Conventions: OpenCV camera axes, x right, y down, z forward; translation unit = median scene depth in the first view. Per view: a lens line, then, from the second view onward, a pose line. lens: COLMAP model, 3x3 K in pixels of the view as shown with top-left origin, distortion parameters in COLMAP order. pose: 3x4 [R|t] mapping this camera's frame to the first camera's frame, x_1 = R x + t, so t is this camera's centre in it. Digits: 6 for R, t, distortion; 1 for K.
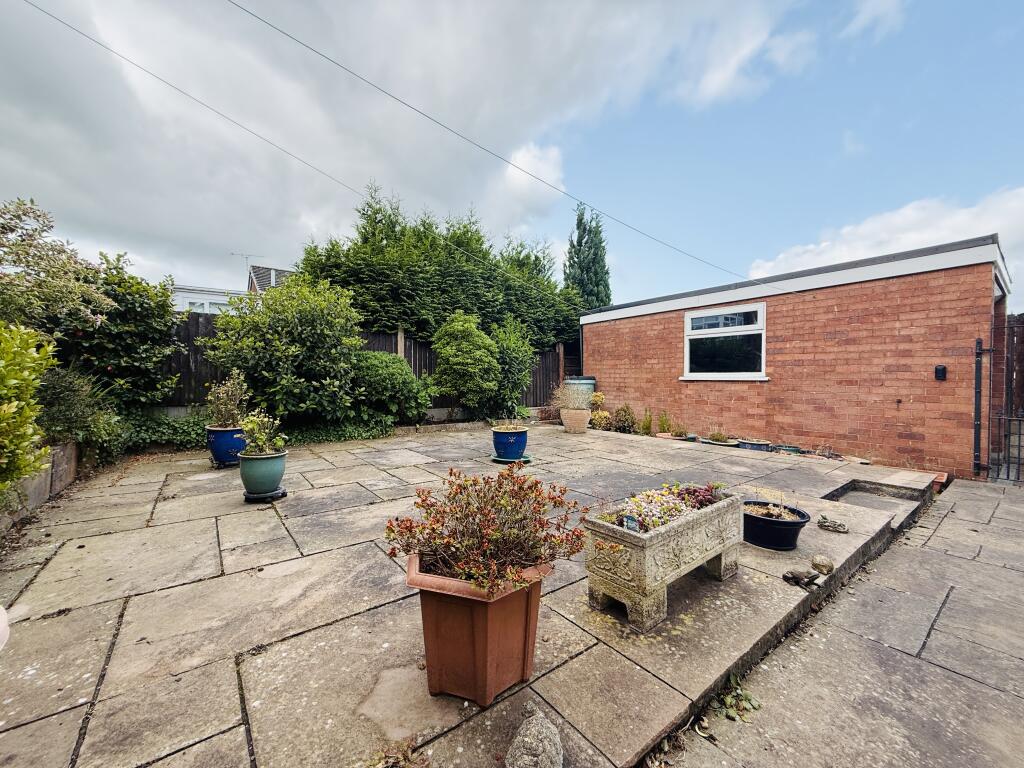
lens RADIAL K [[407.1, 0, 511.9], [0, 407.1, 382.5], [0, 0, 1]] dist [0.000392, 0.000226]
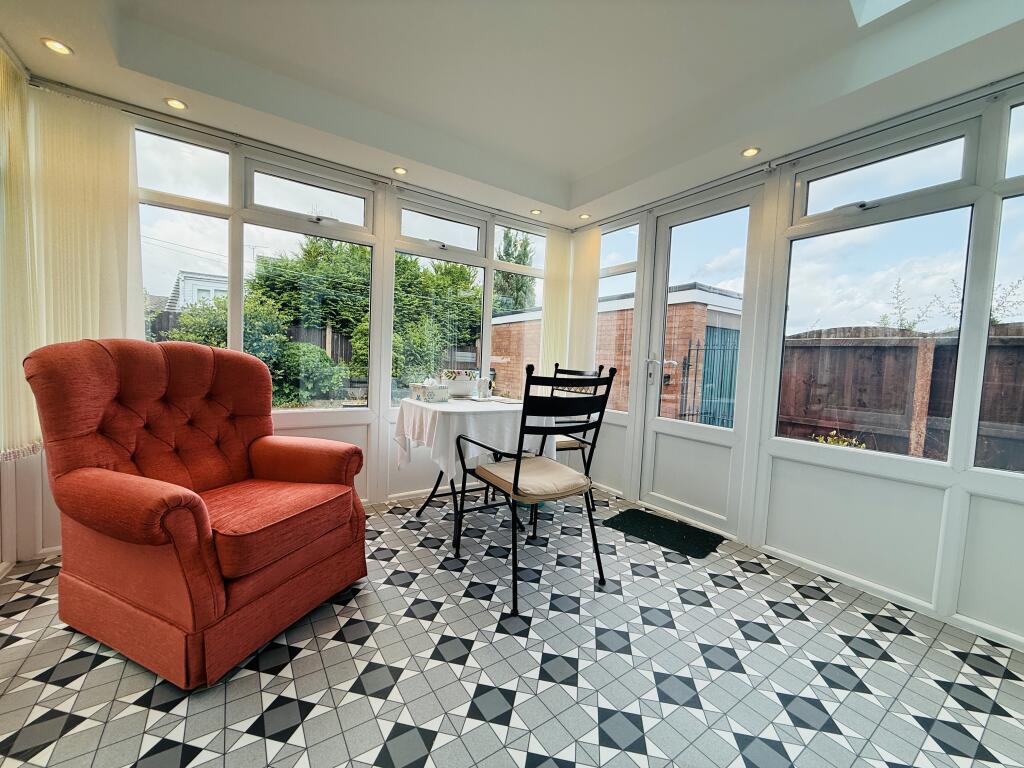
lens RADIAL K [[407.1, 0, 513.1], [0, 407.1, 384.9], [0, 0, 1]] dist [0.000392, 0.000226]
pose [[0.997216, 0.048123, -0.056962, 0.403933], [-0.045500, 0.997882, 0.046482, -0.029790], [0.059078, -0.043760, 0.997294, -0.274697]]
